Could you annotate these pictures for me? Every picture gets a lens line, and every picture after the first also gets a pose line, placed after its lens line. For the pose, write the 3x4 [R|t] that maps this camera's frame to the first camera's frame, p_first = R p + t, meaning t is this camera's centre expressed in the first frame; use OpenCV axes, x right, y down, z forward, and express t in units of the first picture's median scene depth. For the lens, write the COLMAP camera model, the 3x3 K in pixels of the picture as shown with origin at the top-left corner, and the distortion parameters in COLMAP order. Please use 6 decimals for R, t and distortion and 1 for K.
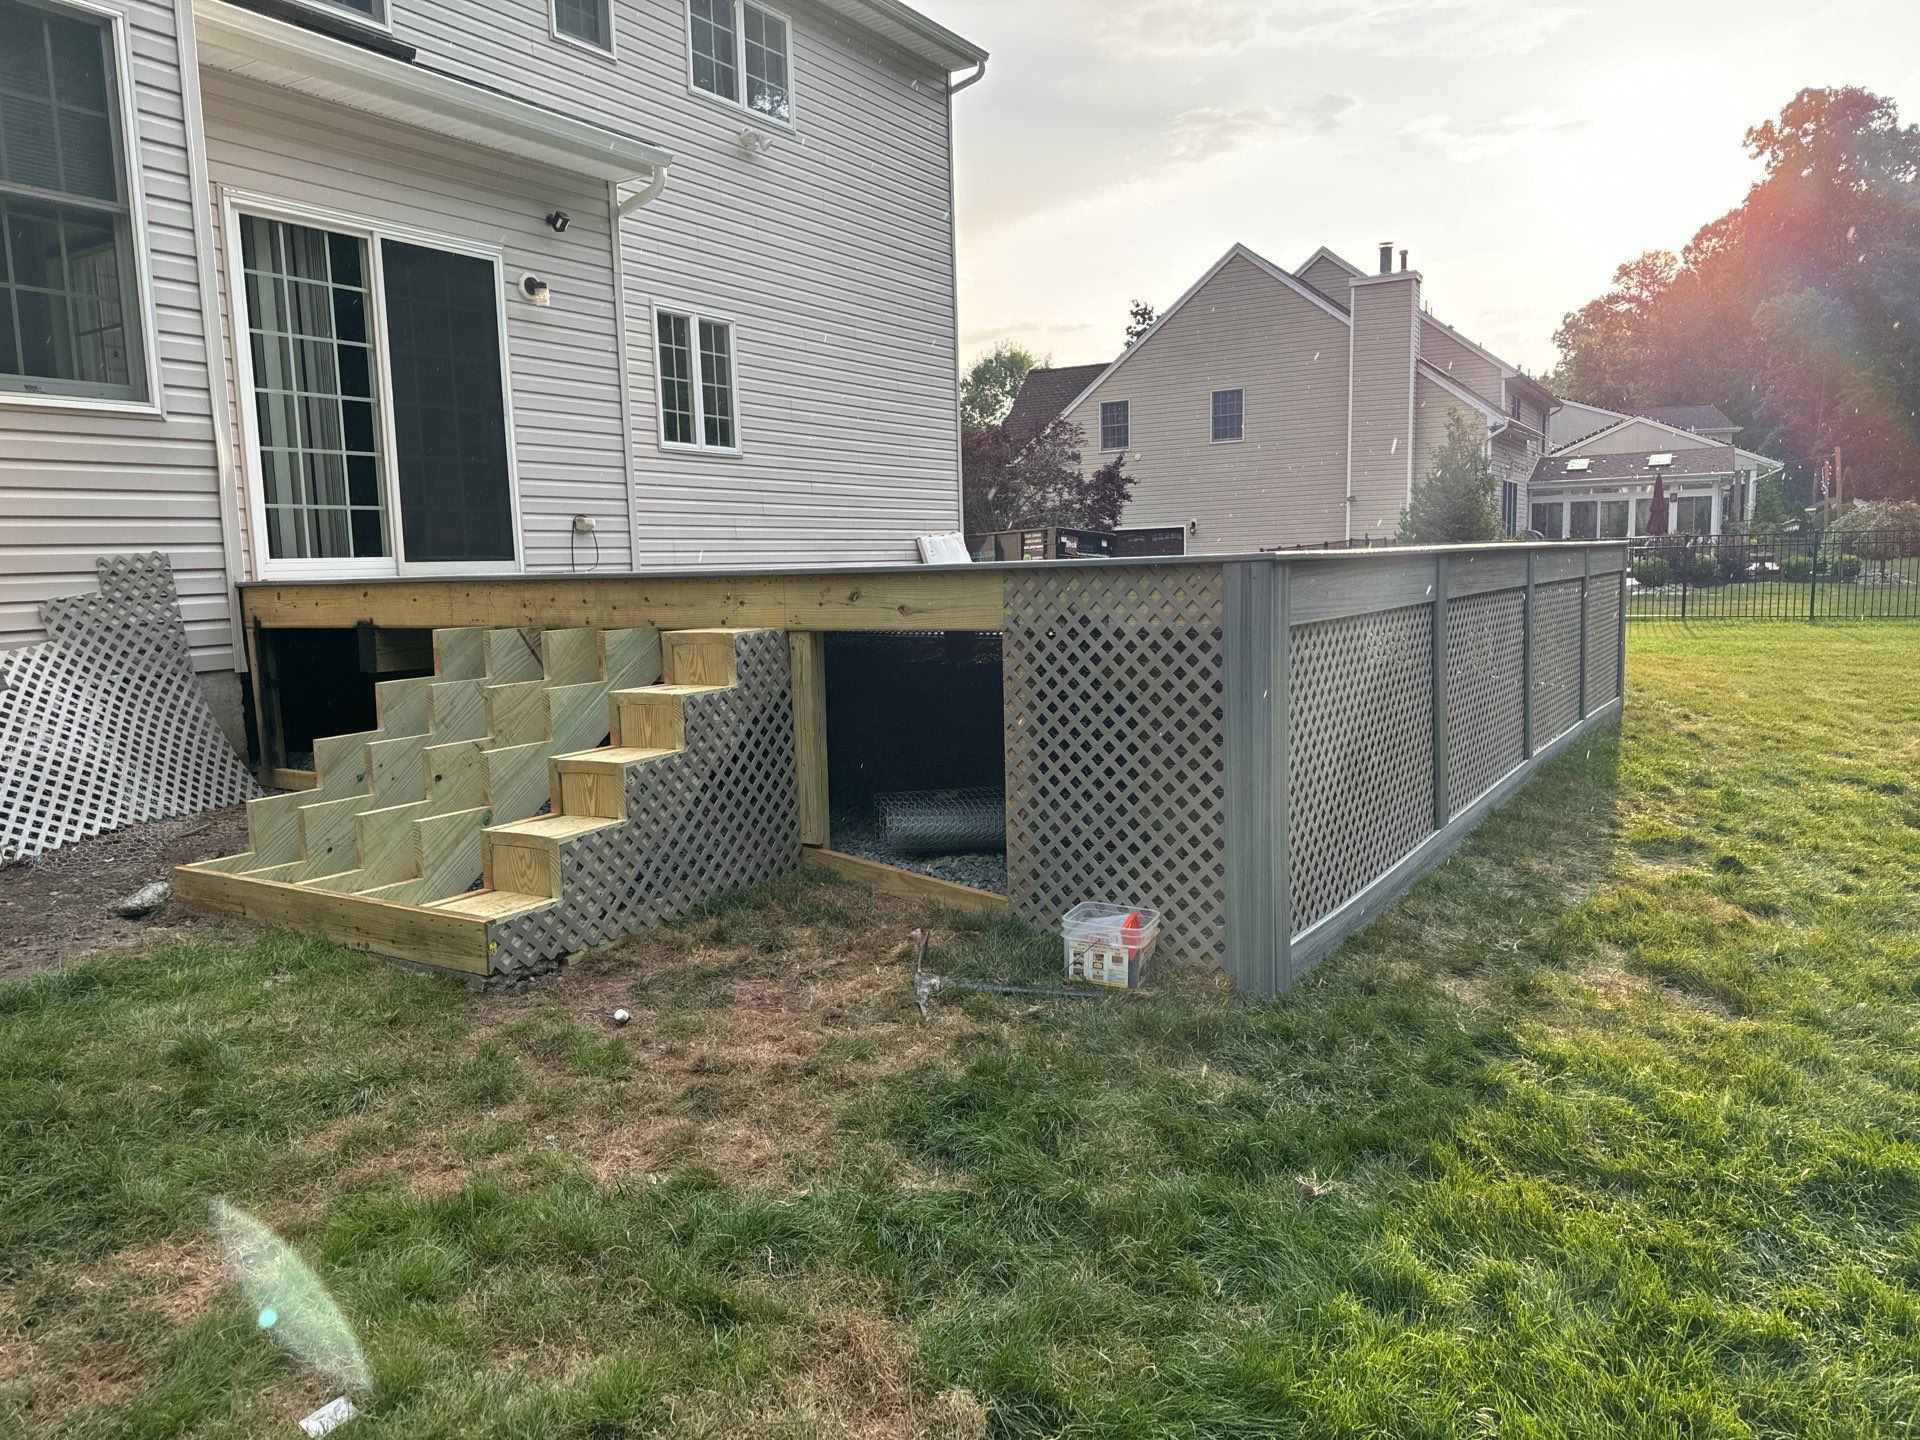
lens RADIAL K [[1355.8, 0, 950.0], [0, 1355.8, 729.3], [0, 0, 1]] dist [0.044649, -0.052006]
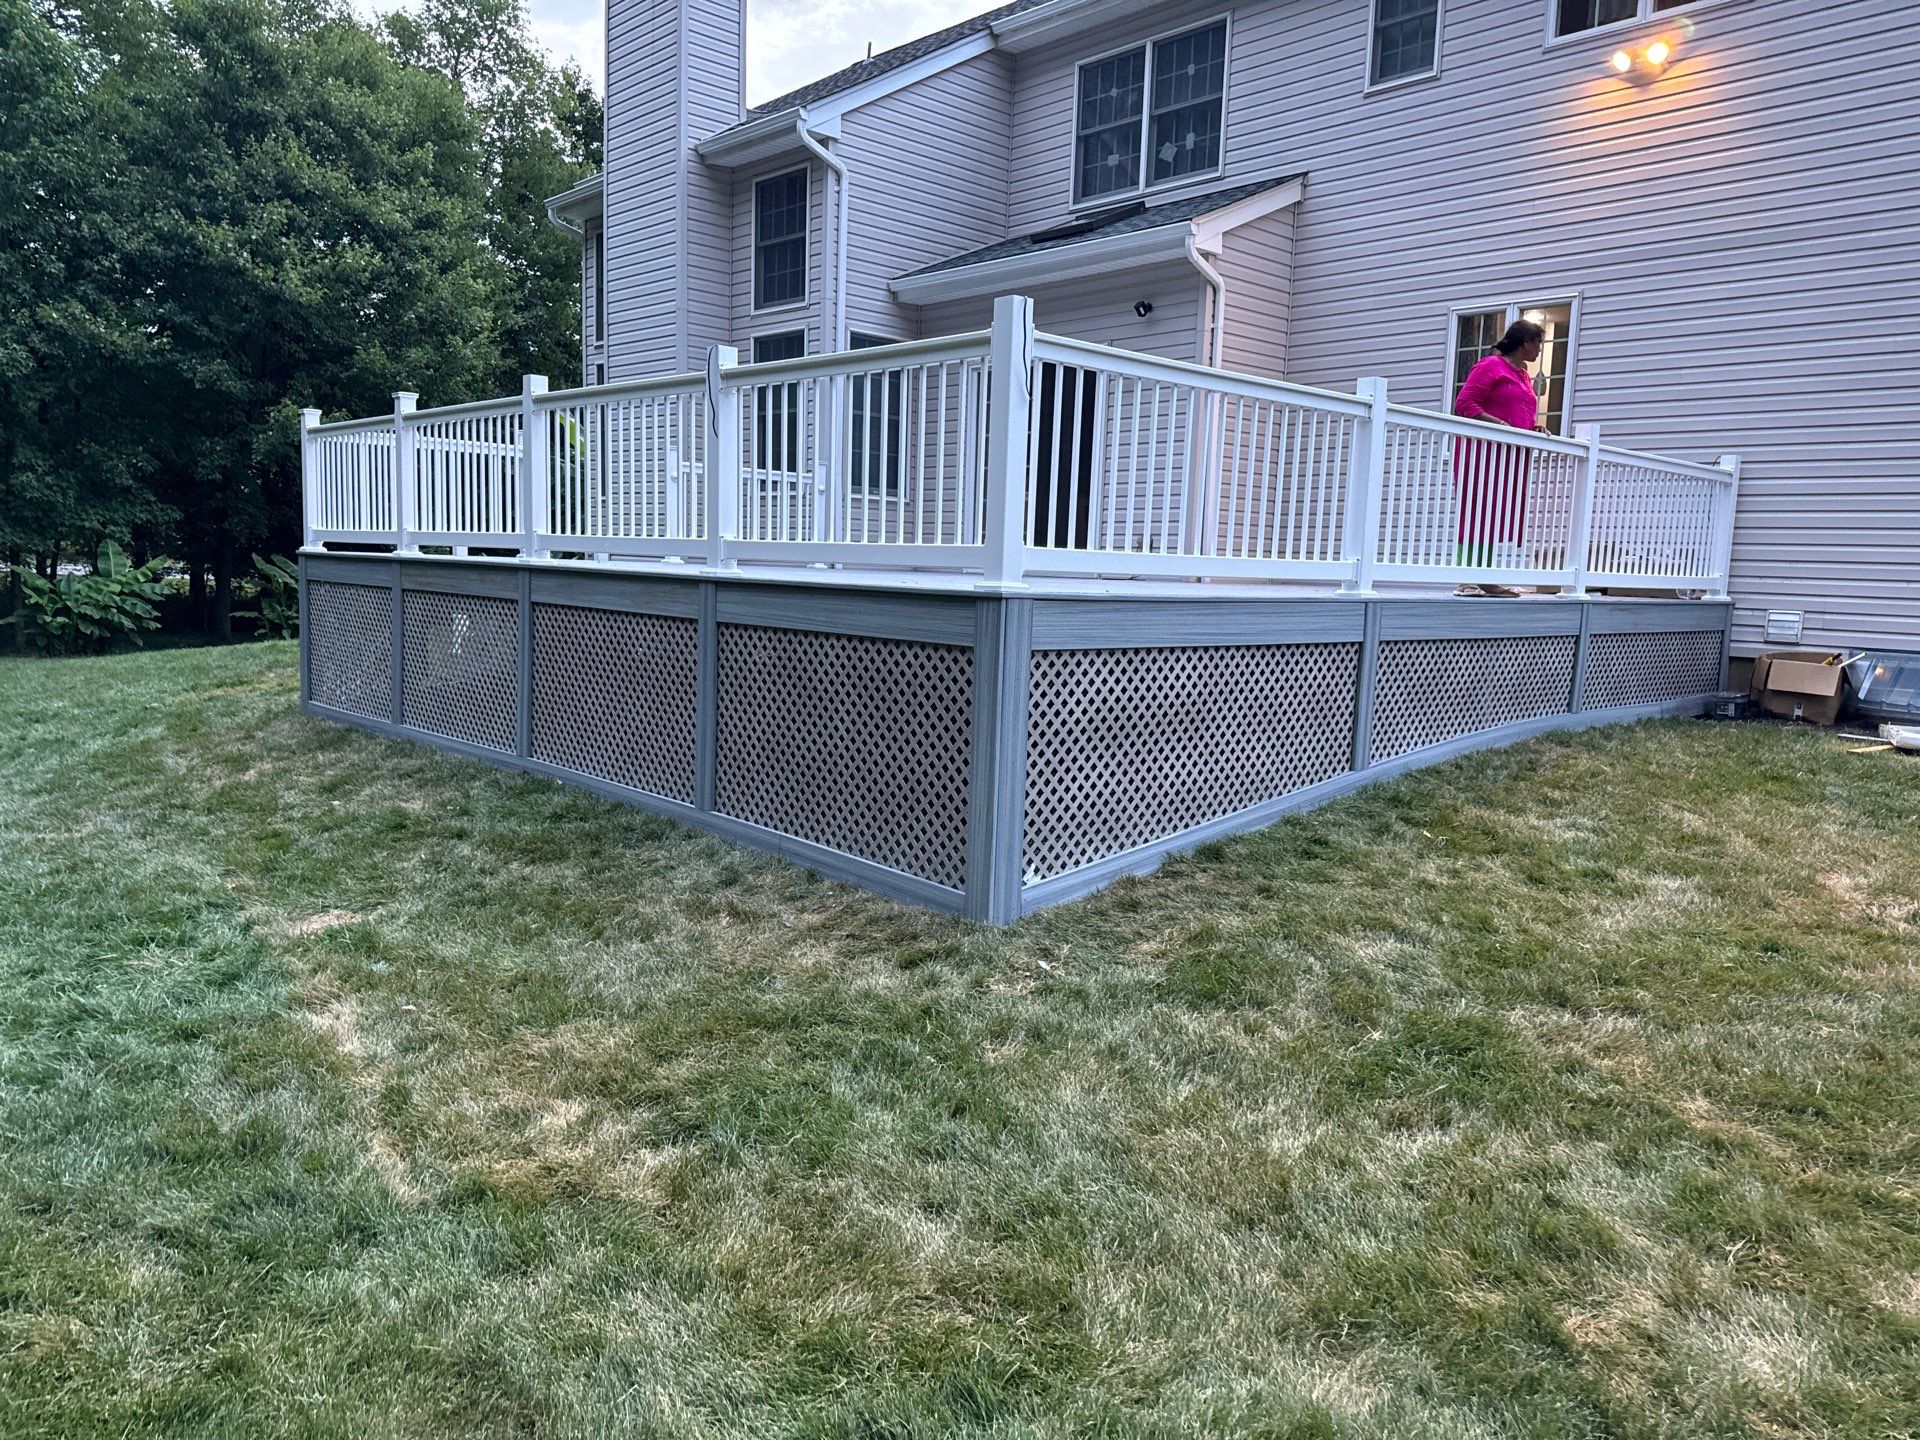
lens RADIAL K [[1355.8, 0, 968.9], [0, 1355.8, 745.4], [0, 0, 1]] dist [0.044649, -0.052006]
pose [[-0.244727, 0.147321, -0.958335, 0.815783], [-0.143326, 0.972035, 0.186028, -0.141774], [0.958940, 0.182880, -0.216768, 0.921218]]
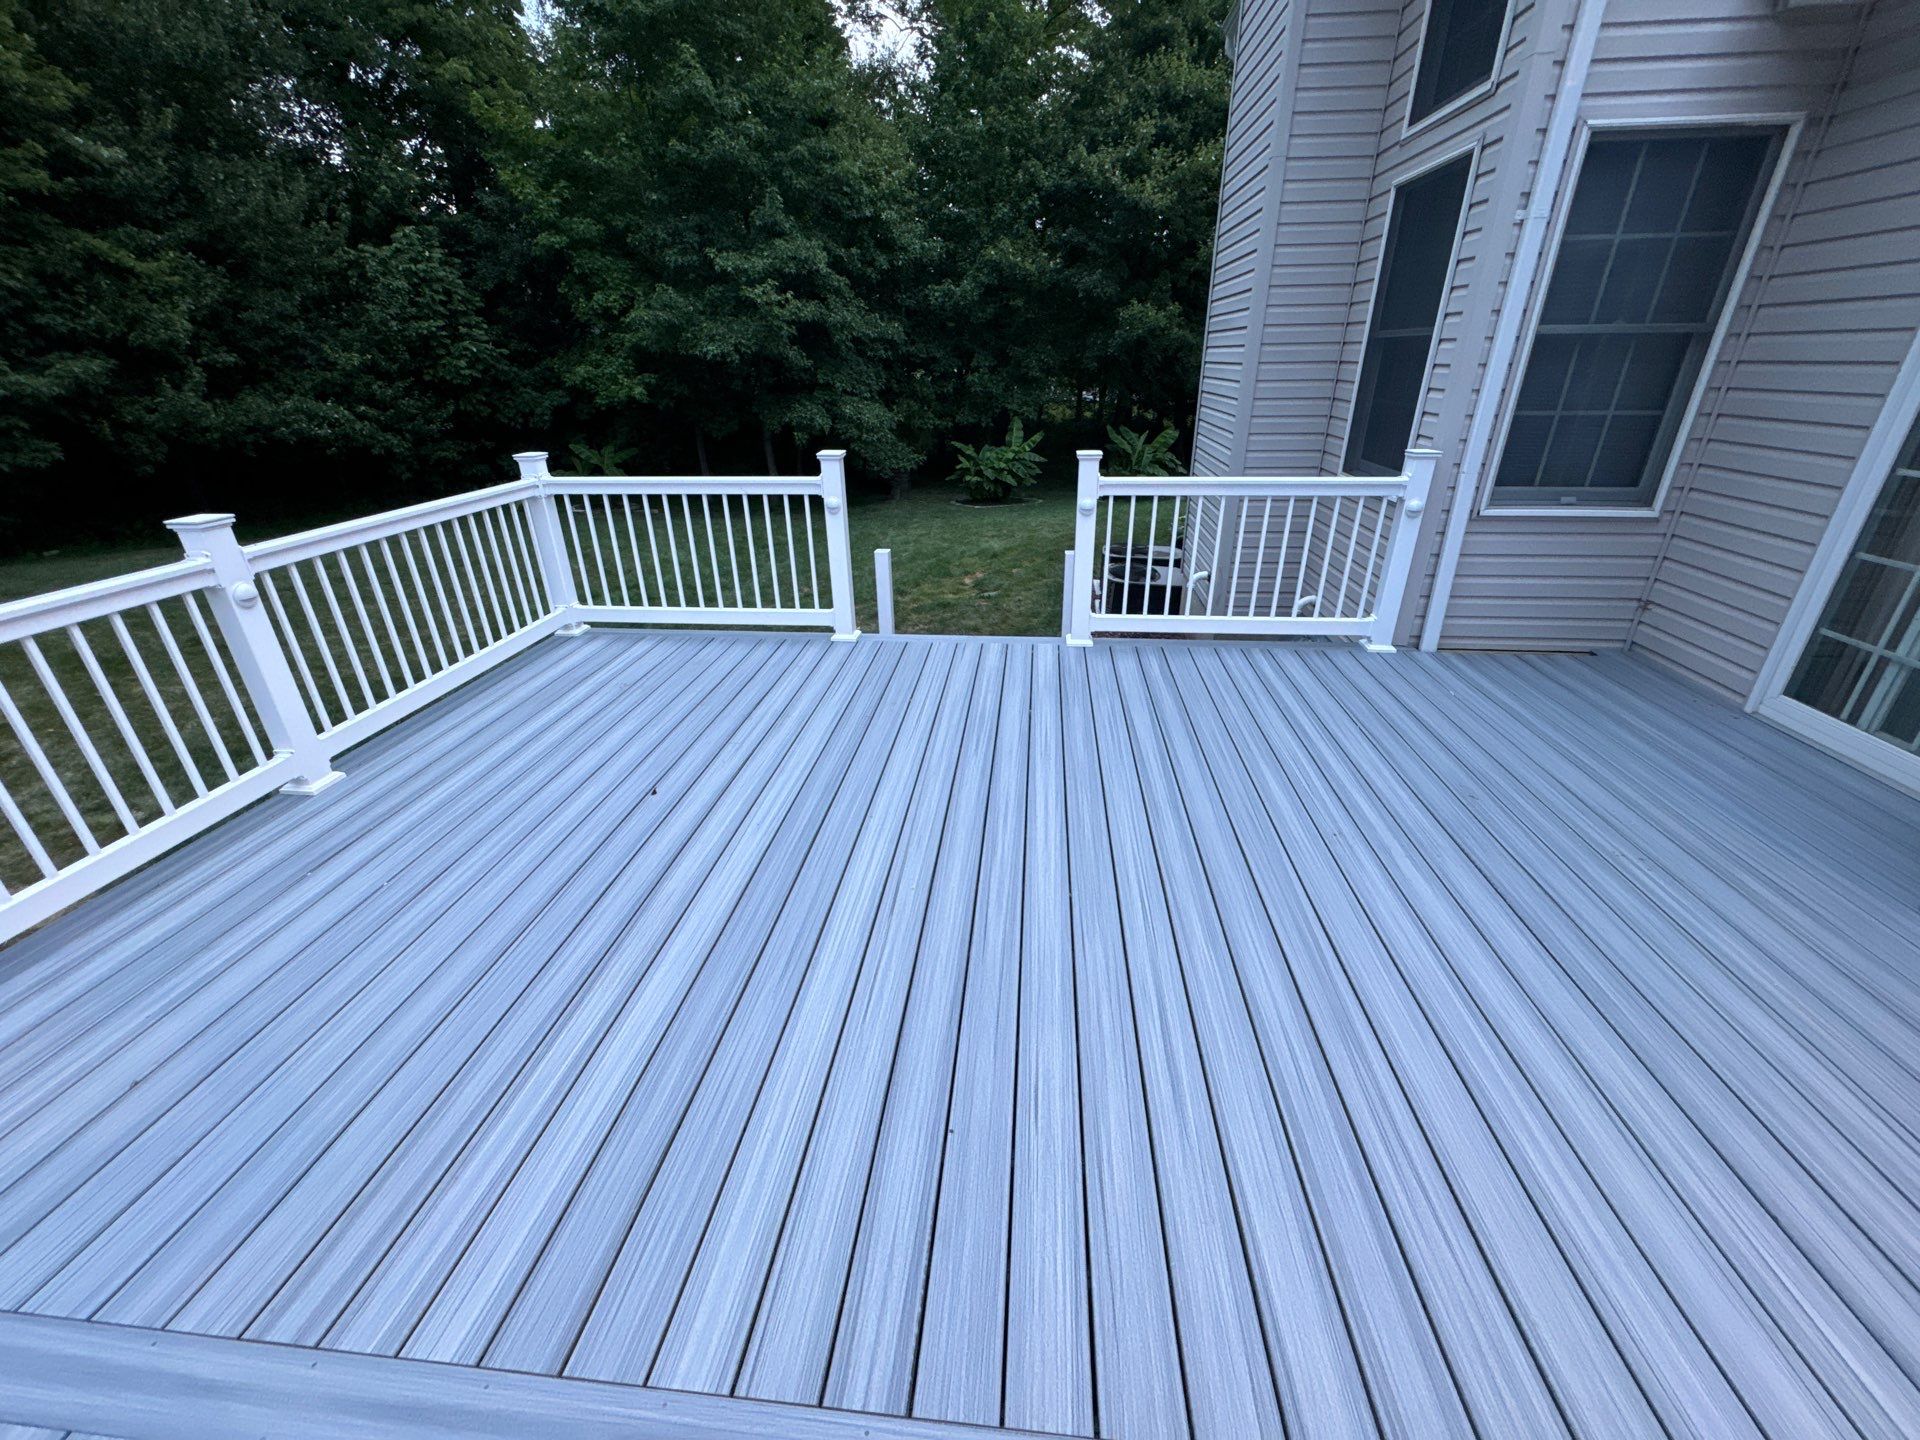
lens RADIAL K [[767.7, 0, 955.2], [0, 767.7, 720.2], [0, 0, 1]] dist [-0.002692, 0.000267]
pose [[-0.891208, 0.231143, -0.390284, 0.059036], [-0.014569, 0.845393, 0.533946, -0.217003], [0.453361, 0.481543, -0.750053, 0.720955]]
